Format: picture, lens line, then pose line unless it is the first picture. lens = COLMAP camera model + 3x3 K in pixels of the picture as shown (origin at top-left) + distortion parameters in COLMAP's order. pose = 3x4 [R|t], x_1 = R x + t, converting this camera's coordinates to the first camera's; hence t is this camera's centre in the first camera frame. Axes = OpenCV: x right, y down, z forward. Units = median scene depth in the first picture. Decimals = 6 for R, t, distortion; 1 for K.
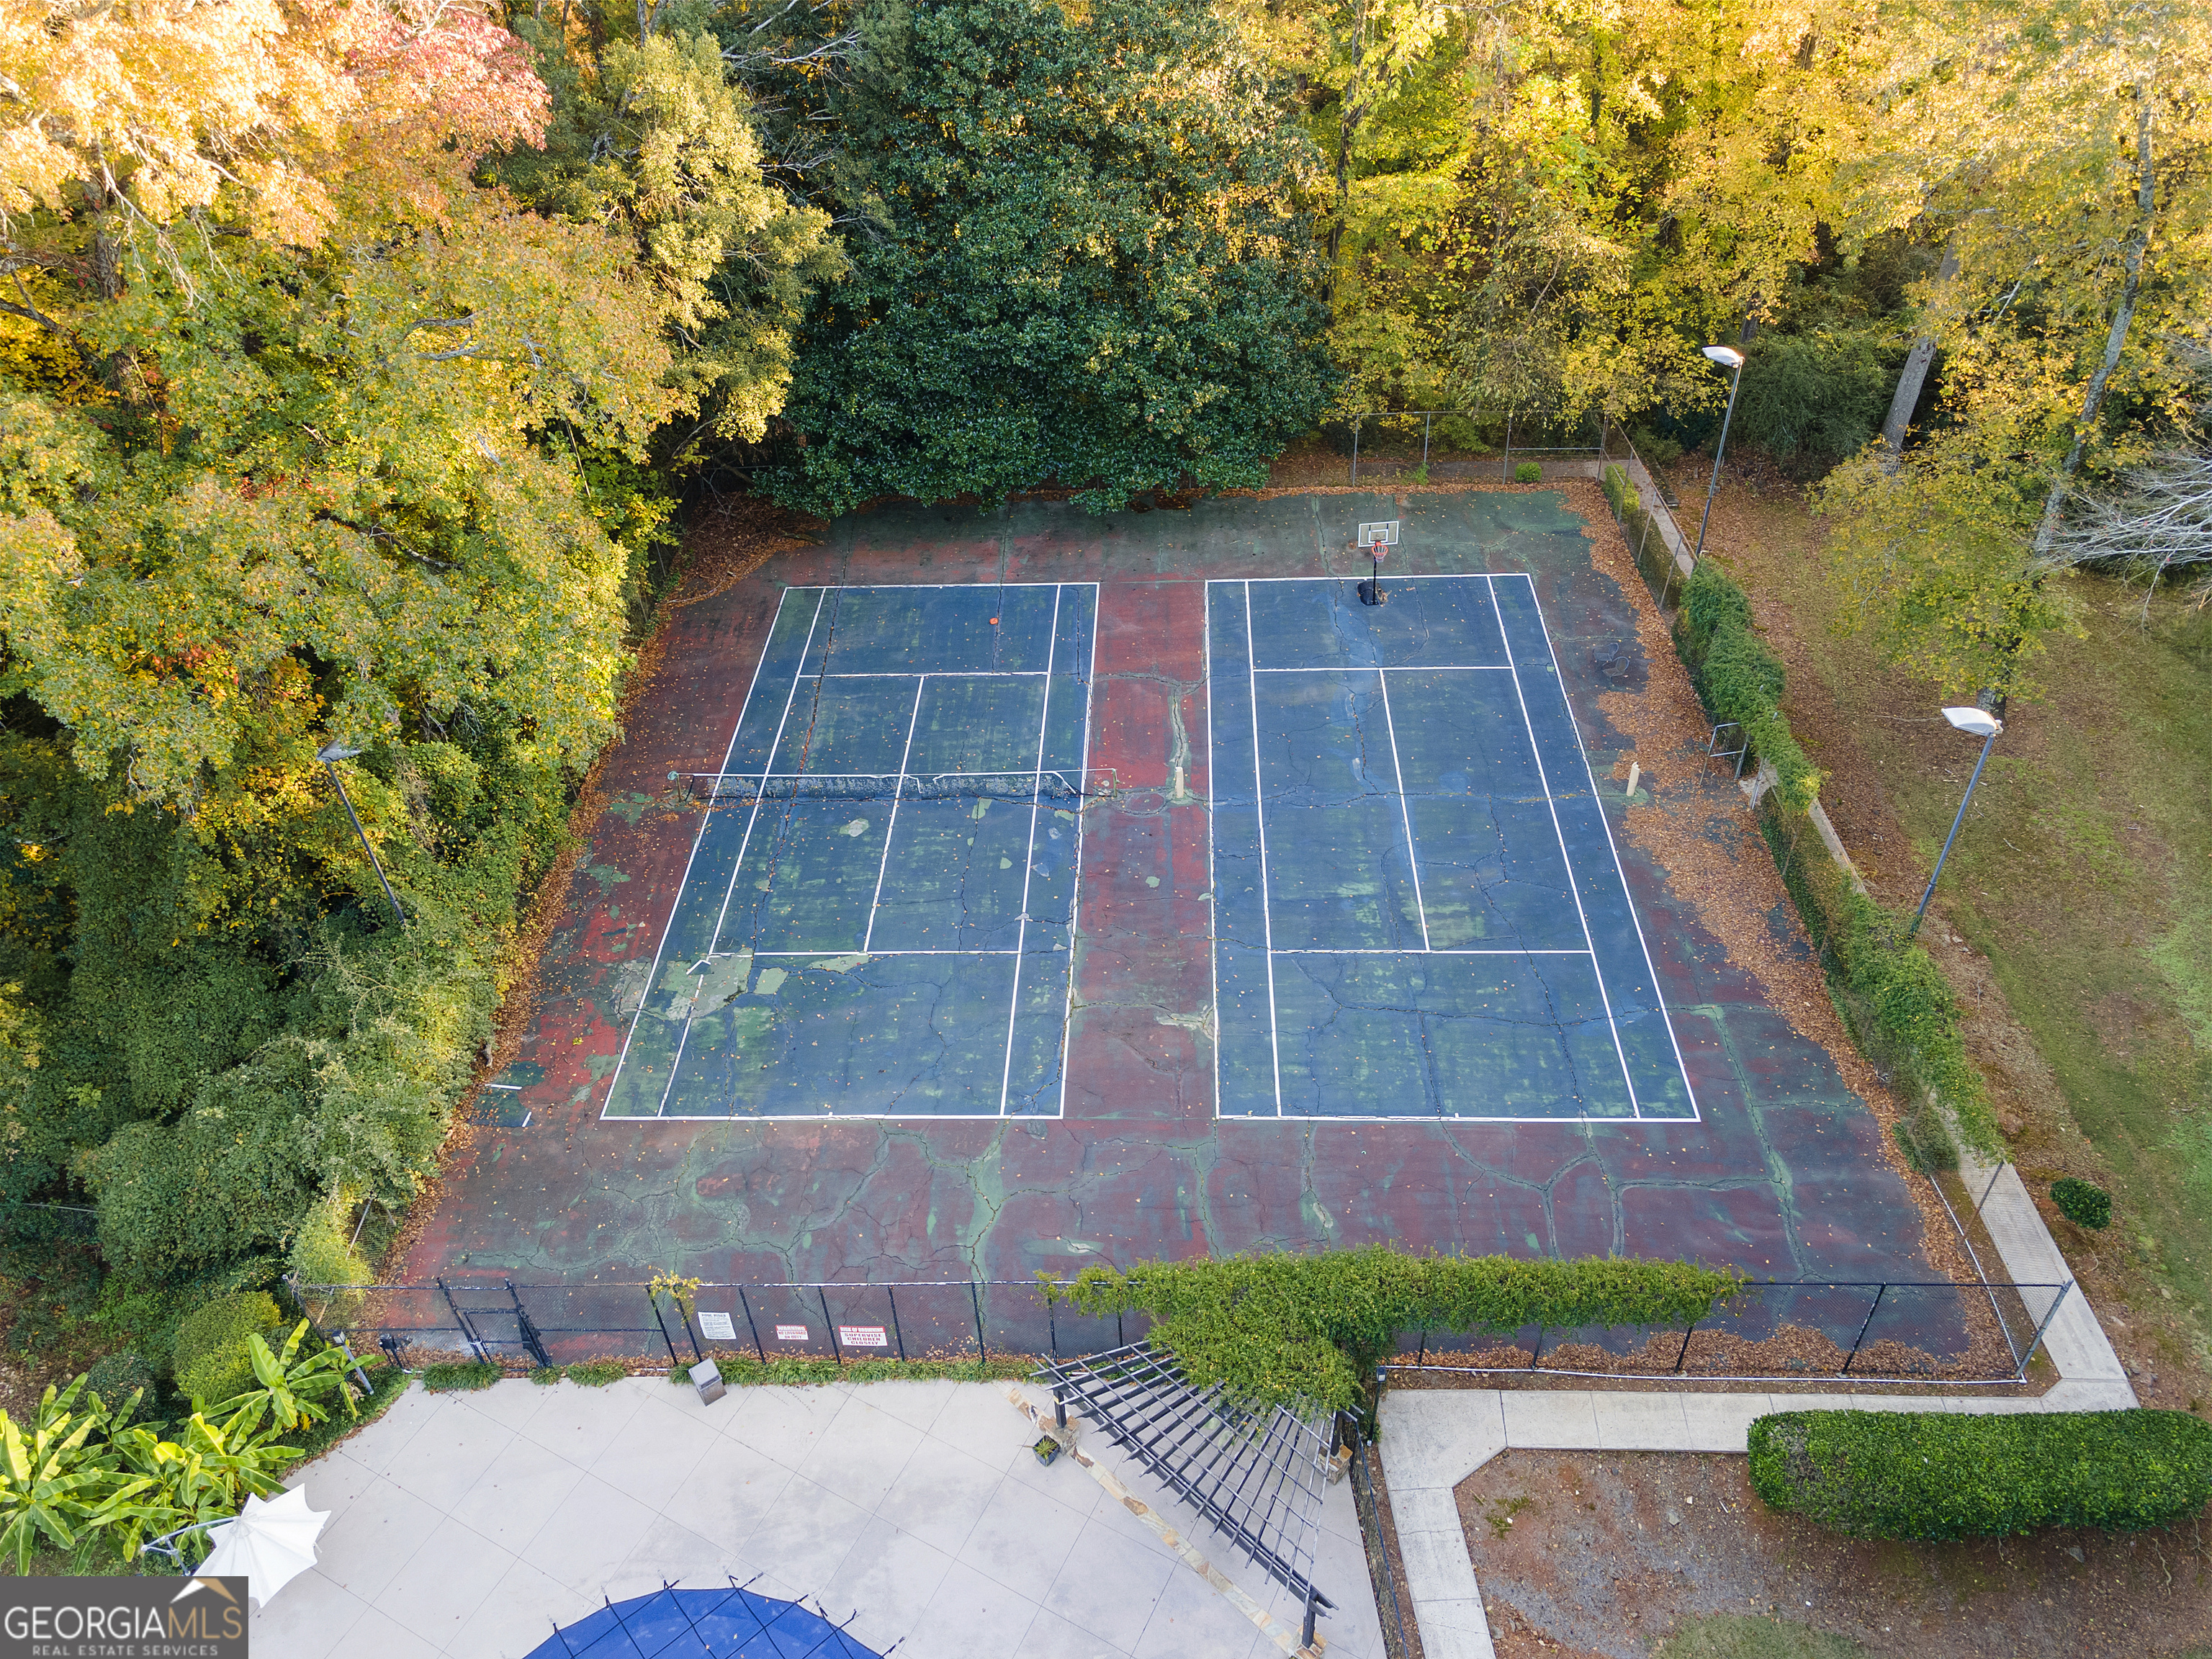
lens RADIAL K [[1599.4, 0, 1098.8], [0, 1599.4, 831.2], [0, 0, 1]] dist [0.026375, 0.024717]
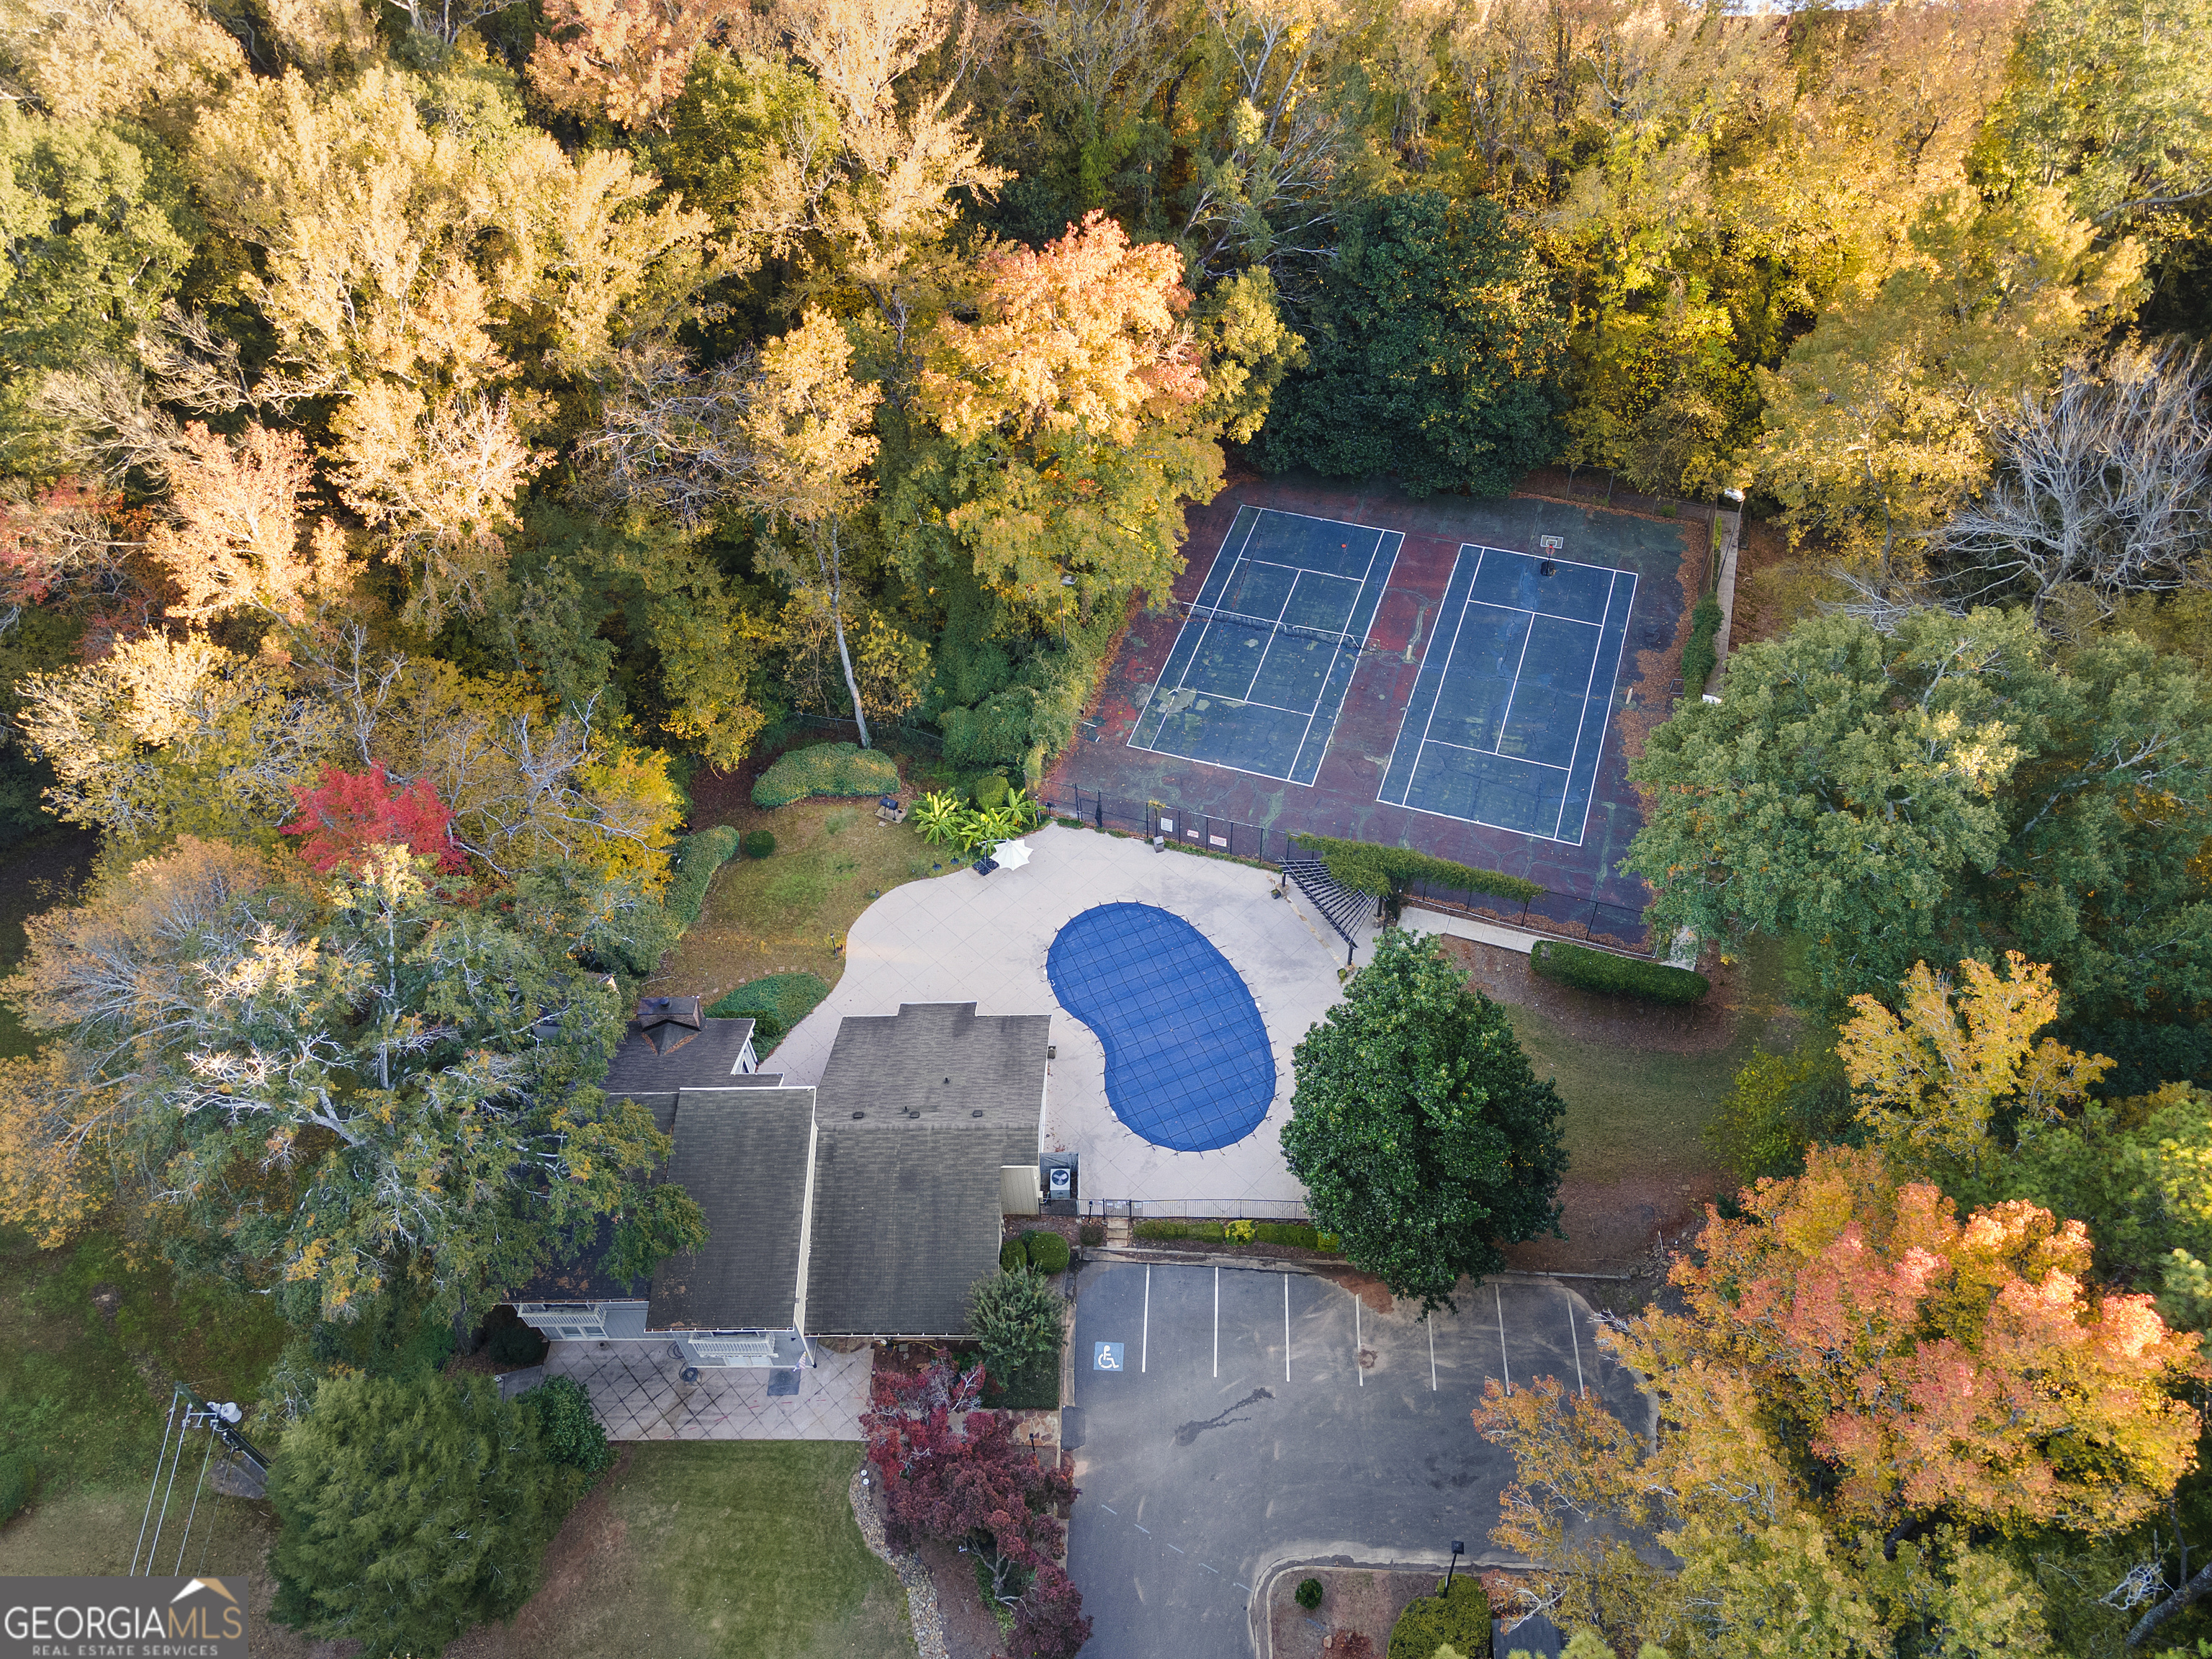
lens RADIAL K [[1599.4, 0, 1104.8], [0, 1599.4, 826.0], [0, 0, 1]] dist [0.026375, 0.024717]
pose [[0.954561, 0.225199, -0.195187, 0.139766], [-0.194667, 0.967099, 0.163781, -0.081927], [0.225649, -0.118343, 0.966994, -1.208643]]
